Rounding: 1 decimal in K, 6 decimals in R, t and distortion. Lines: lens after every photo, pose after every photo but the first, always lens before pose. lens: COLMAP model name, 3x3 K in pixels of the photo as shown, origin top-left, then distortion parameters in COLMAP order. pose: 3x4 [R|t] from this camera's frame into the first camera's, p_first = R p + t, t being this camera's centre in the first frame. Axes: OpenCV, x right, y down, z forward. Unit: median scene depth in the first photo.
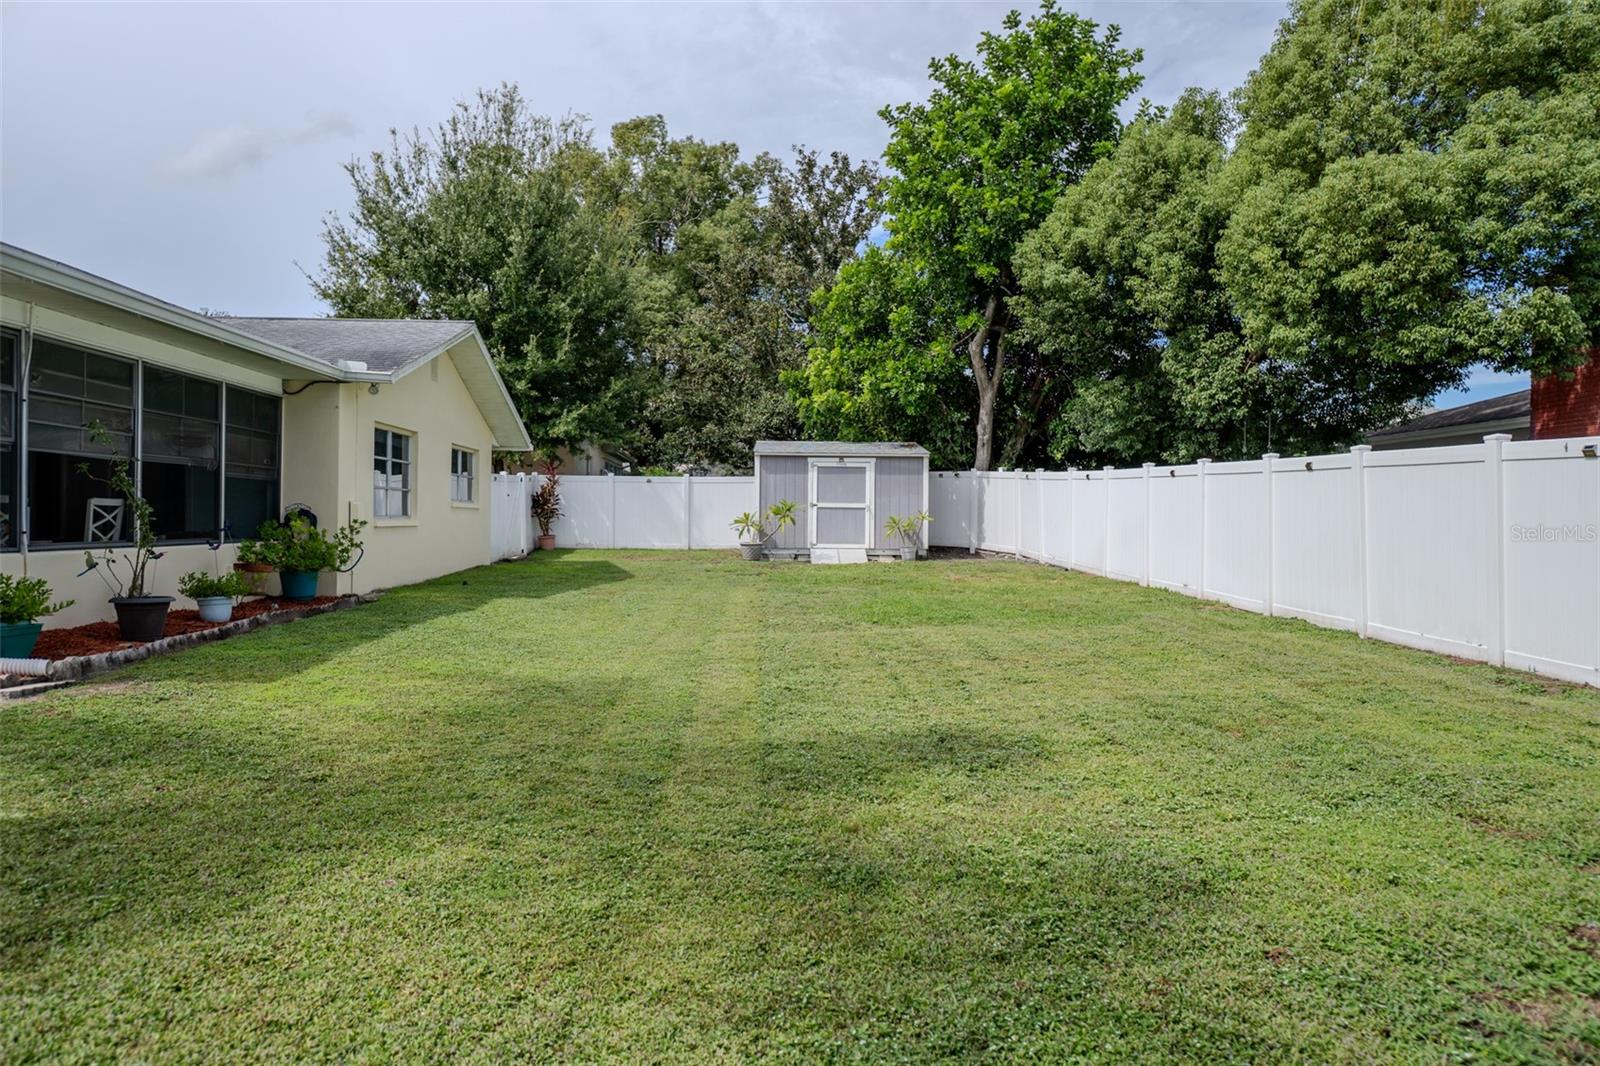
lens RADIAL K [[1060.2, 0, 800.0], [0, 1060.2, 533.0], [0, 0, 1]] dist [-0.005834, 0.020321]
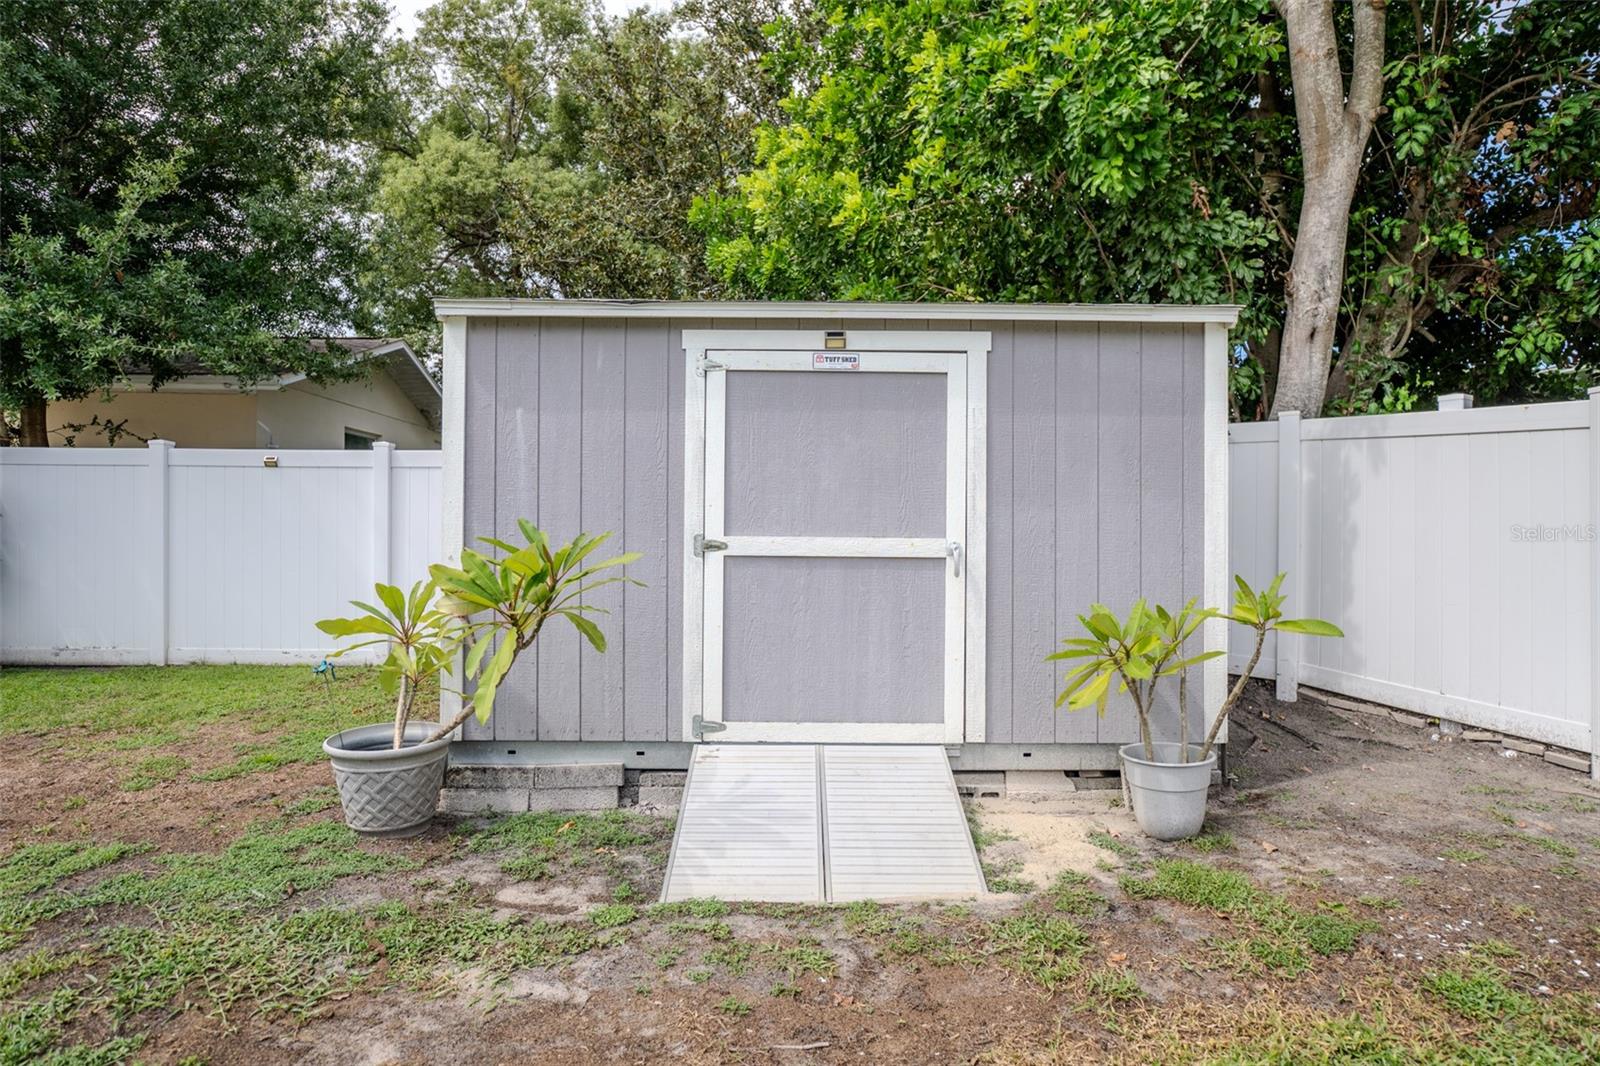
lens RADIAL K [[895.2, 0, 800.0], [0, 895.2, 533.0], [0, 0, 1]] dist [-0.000361, -0.000254]
pose [[0.999982, -0.004767, 0.003598, 0.032148], [0.004848, 0.999729, -0.022750, -0.025570], [-0.003489, 0.022767, 0.999735, 0.845552]]
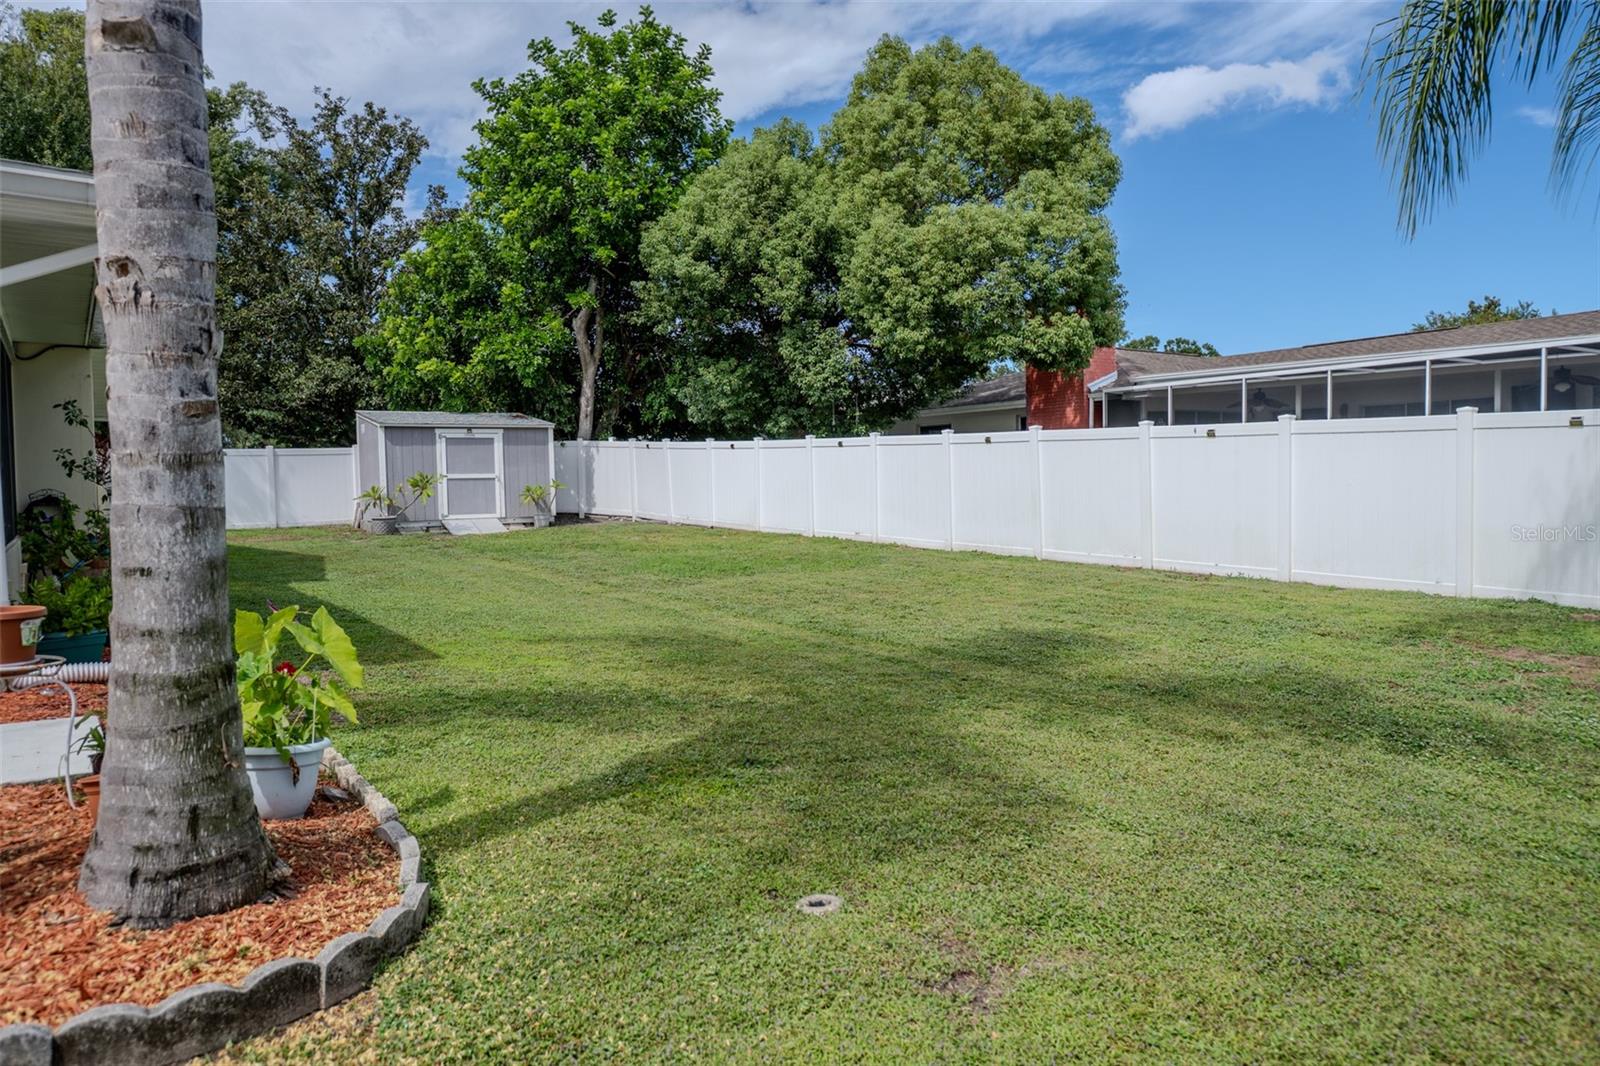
lens RADIAL K [[1060.2, 0, 800.0], [0, 1060.2, 533.0], [0, 0, 1]] dist [-0.005834, 0.020321]
pose [[0.853139, -0.052416, 0.519044, -0.228759], [0.034813, 0.998442, 0.043606, -0.005249], [-0.520521, -0.019133, 0.853634, -0.026009]]
